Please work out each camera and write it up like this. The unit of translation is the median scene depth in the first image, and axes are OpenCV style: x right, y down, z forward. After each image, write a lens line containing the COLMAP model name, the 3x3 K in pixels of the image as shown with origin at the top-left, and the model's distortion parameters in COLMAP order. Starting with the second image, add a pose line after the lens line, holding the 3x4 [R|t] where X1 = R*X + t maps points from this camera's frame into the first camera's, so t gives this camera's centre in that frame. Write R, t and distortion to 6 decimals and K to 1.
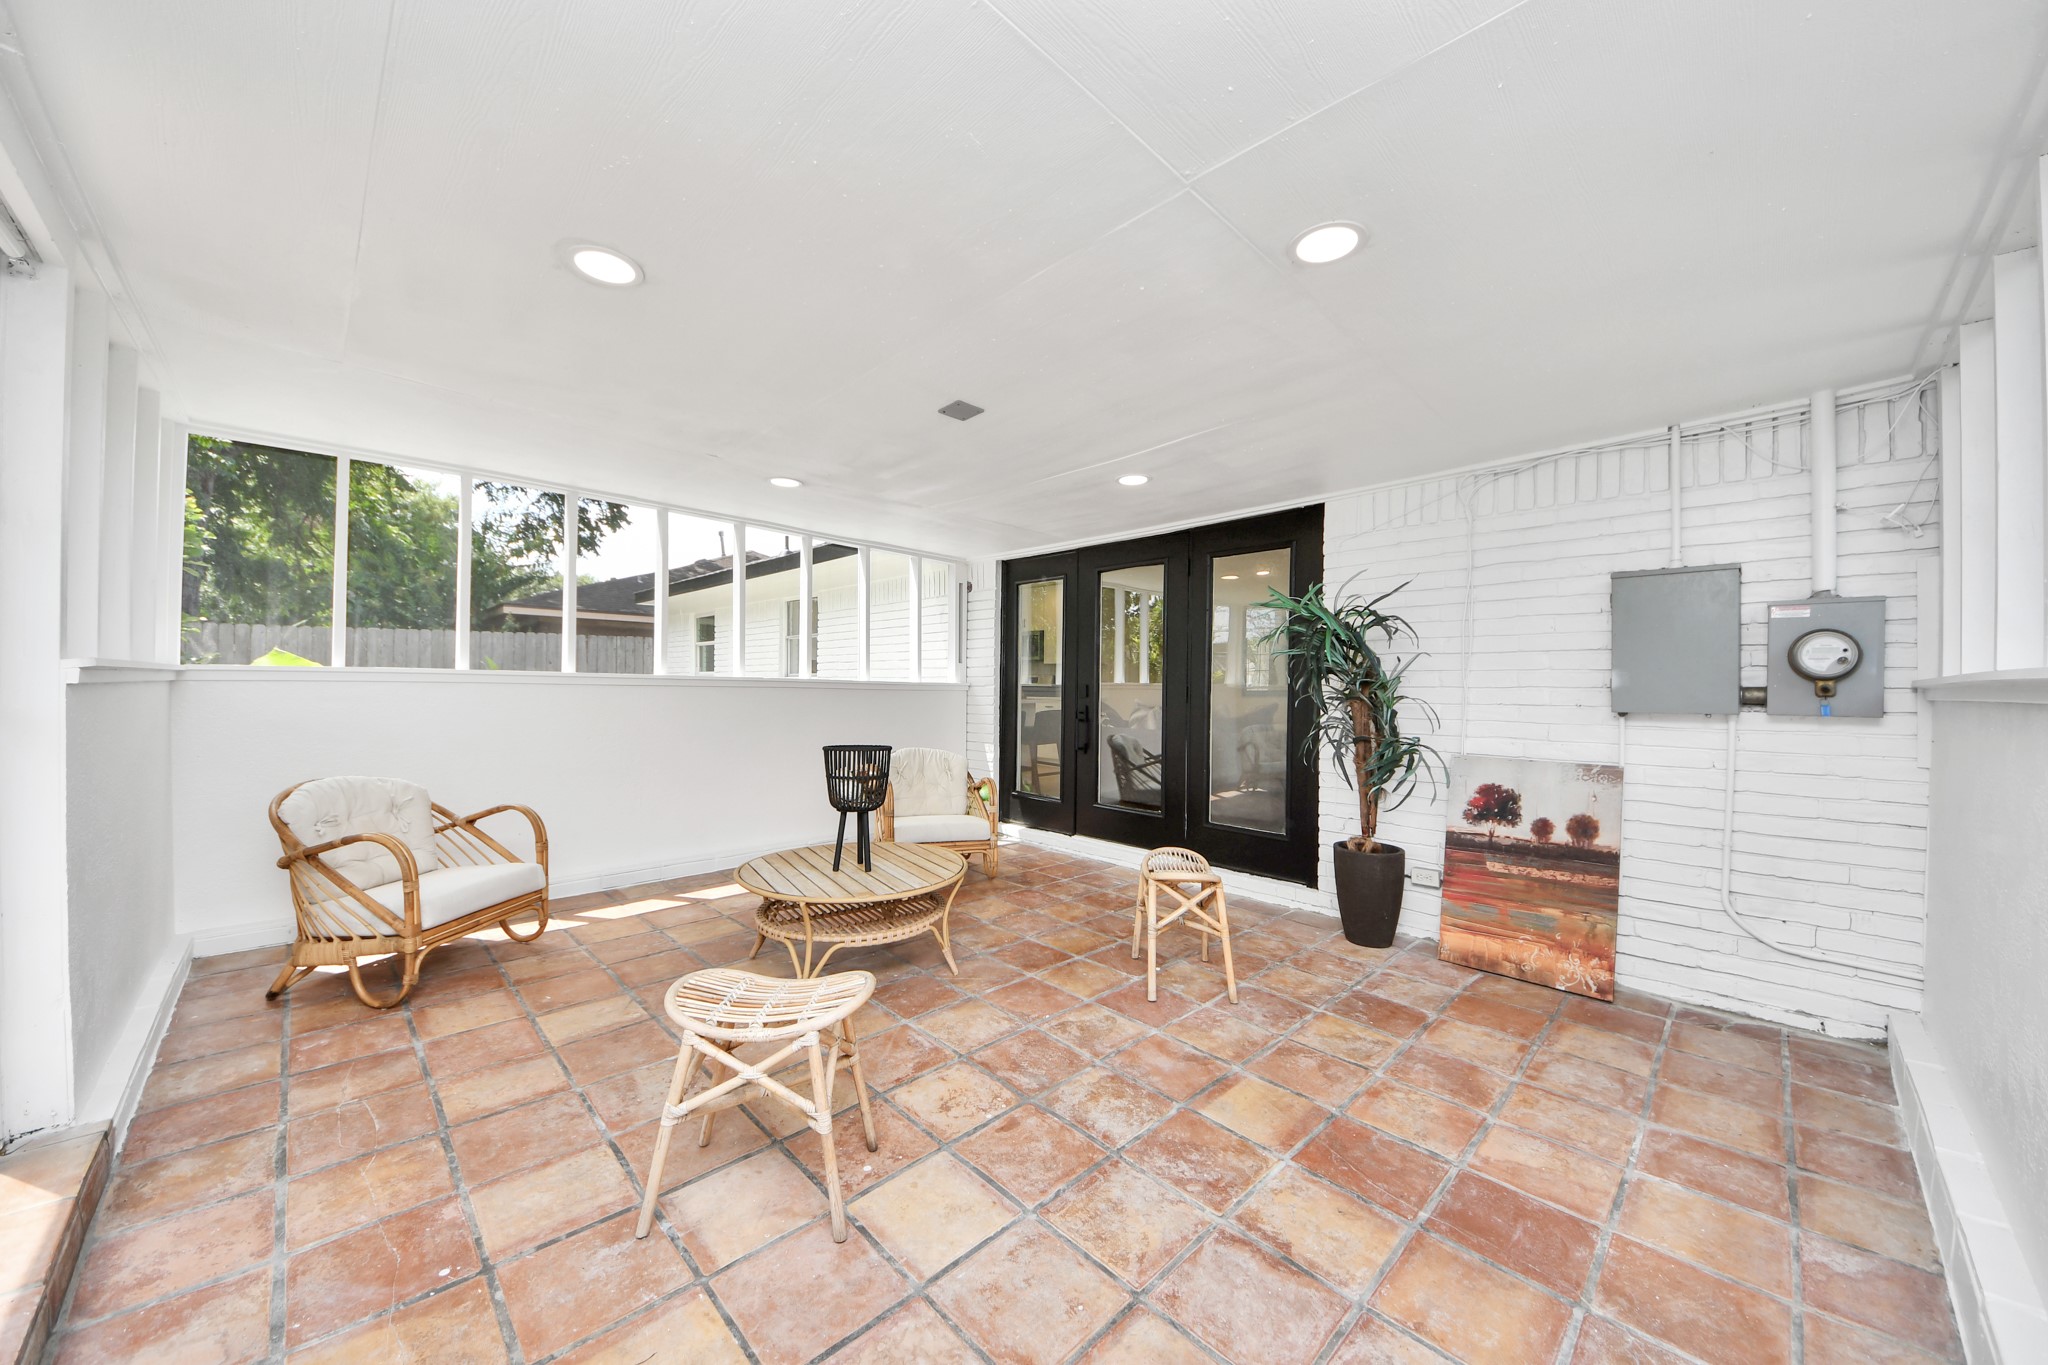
lens RADIAL K [[718.0, 0, 1004.0], [0, 718.0, 679.2], [0, 0, 1]] dist [0.003510, -0.007529]
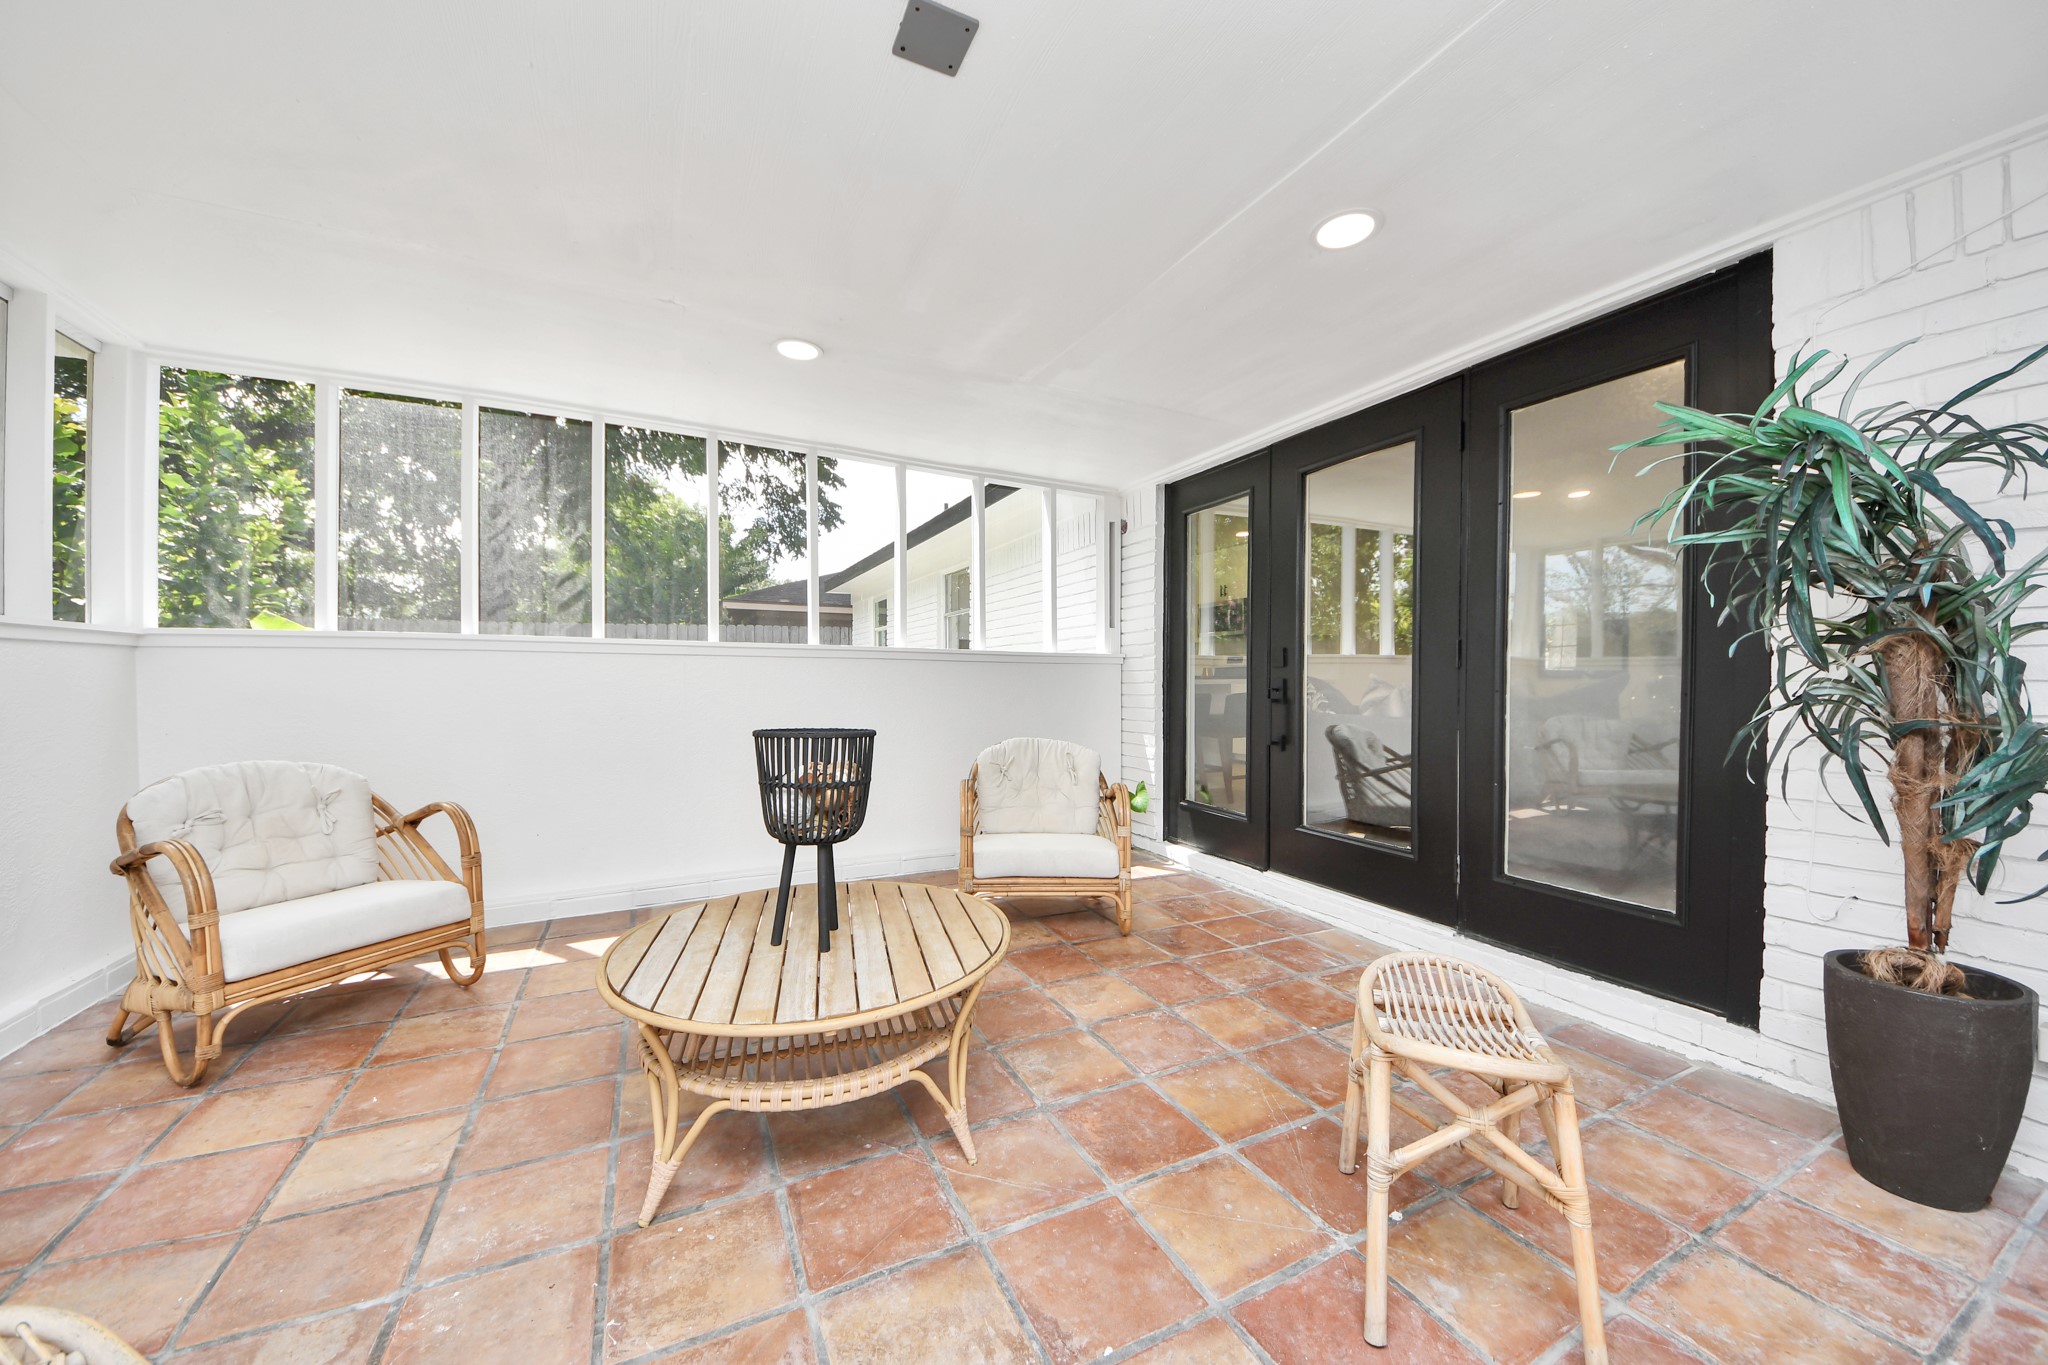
lens RADIAL K [[718.0, 0, 1005.6], [0, 718.0, 682.2], [0, 0, 1]] dist [0.003510, -0.007529]
pose [[0.954399, -0.008178, -0.298423, 0.096743], [0.012320, 0.999852, 0.012001, 0.041156], [0.298281, -0.015130, 0.954358, 0.414827]]
